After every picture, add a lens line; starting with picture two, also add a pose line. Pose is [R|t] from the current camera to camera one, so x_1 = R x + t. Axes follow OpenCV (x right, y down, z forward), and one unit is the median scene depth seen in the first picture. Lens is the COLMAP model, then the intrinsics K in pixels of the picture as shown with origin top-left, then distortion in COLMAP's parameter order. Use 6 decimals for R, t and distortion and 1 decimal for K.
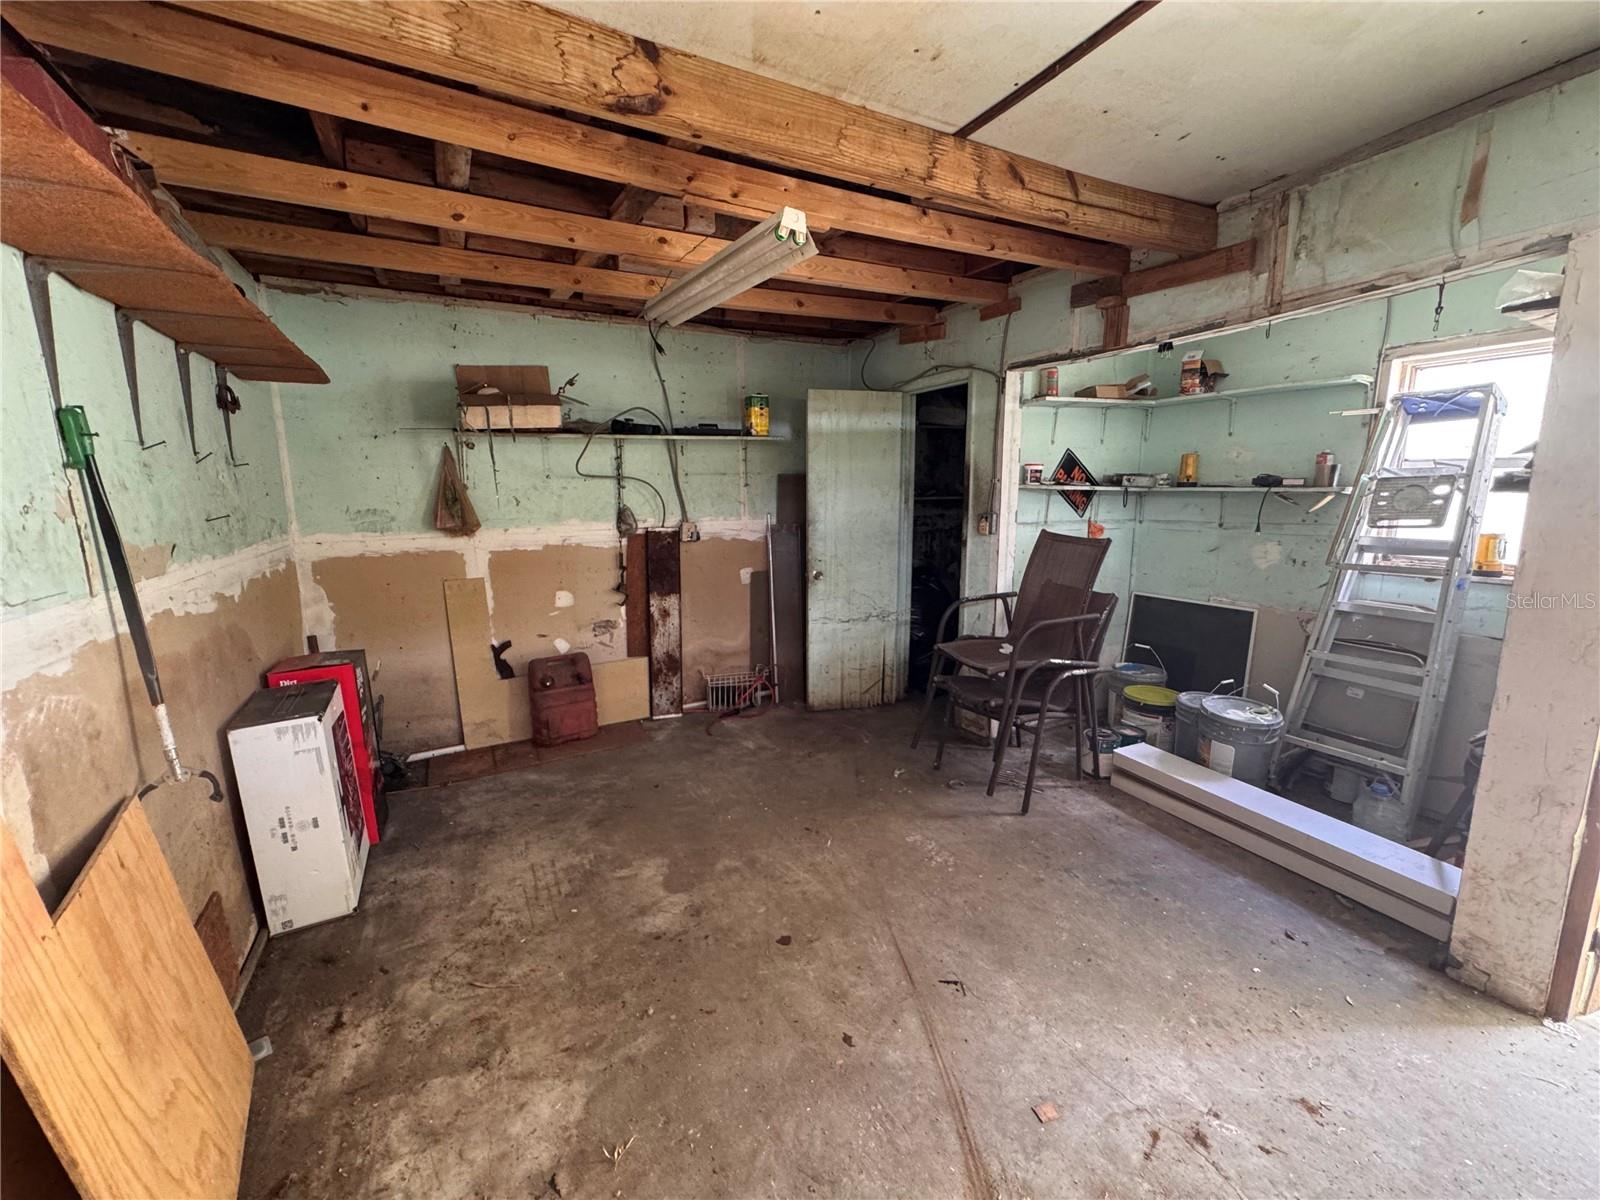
lens RADIAL K [[643.0, 0, 801.3], [0, 643.0, 598.1], [0, 0, 1]] dist [-0.003212, 0.000082]
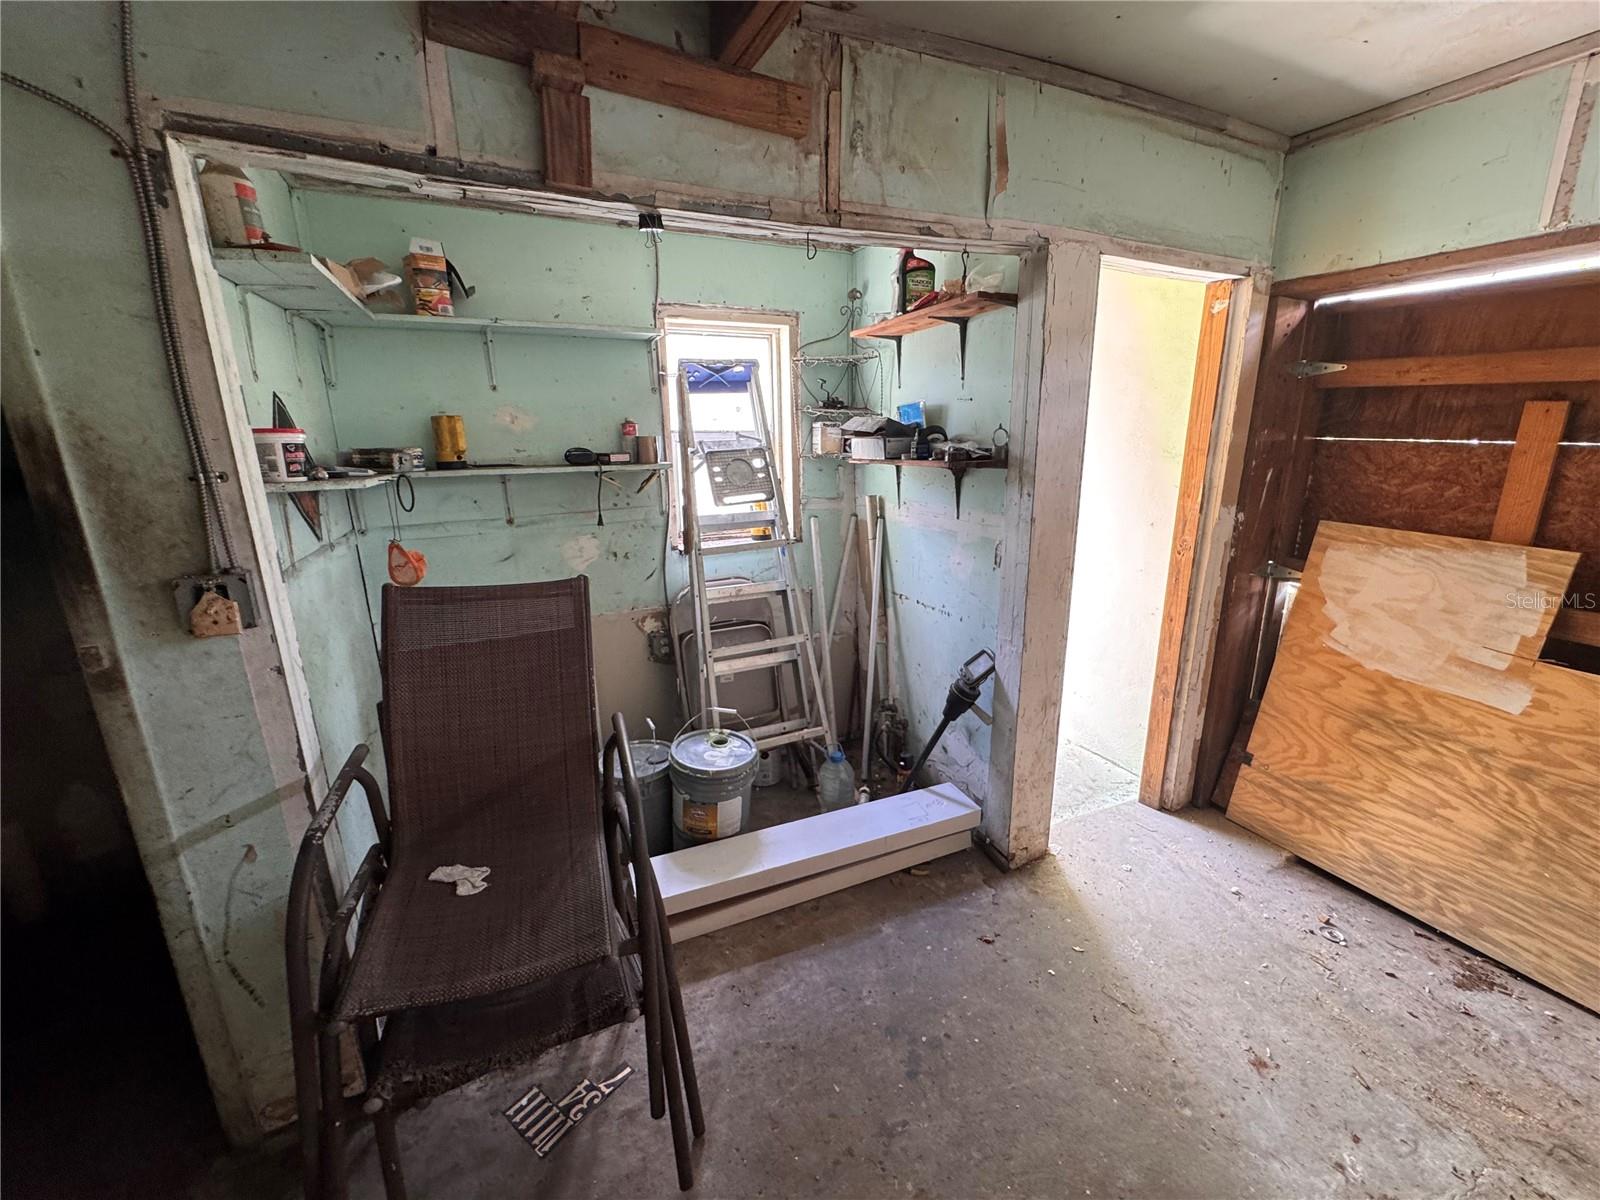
lens RADIAL K [[643.0, 0, 801.3], [0, 643.0, 598.1], [0, 0, 1]] dist [-0.003212, 0.000082]
pose [[0.032138, -0.240850, 0.970030, -0.031873], [0.186086, 0.955004, 0.230954, -0.143632], [-0.982008, 0.173086, 0.075511, 0.686079]]
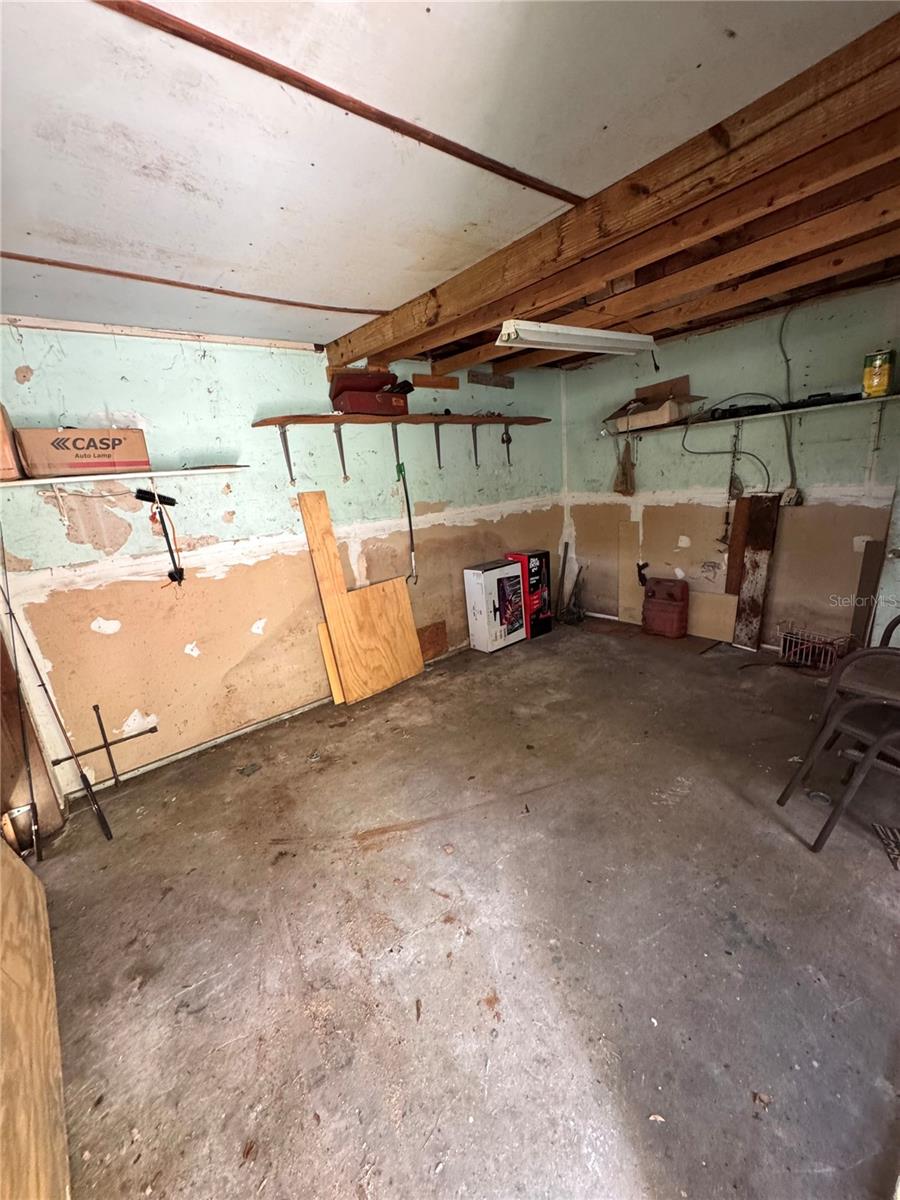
lens RADIAL K [[482.2, 0, 450.0], [0, 482.2, 600.0], [0, 0, 1]] dist [-0.003212, 0.000082]
pose [[0.190552, 0.246763, -0.950157, 0.669168], [-0.088453, 0.968270, 0.233728, -0.088487], [0.977684, 0.039507, 0.206333, 0.308956]]
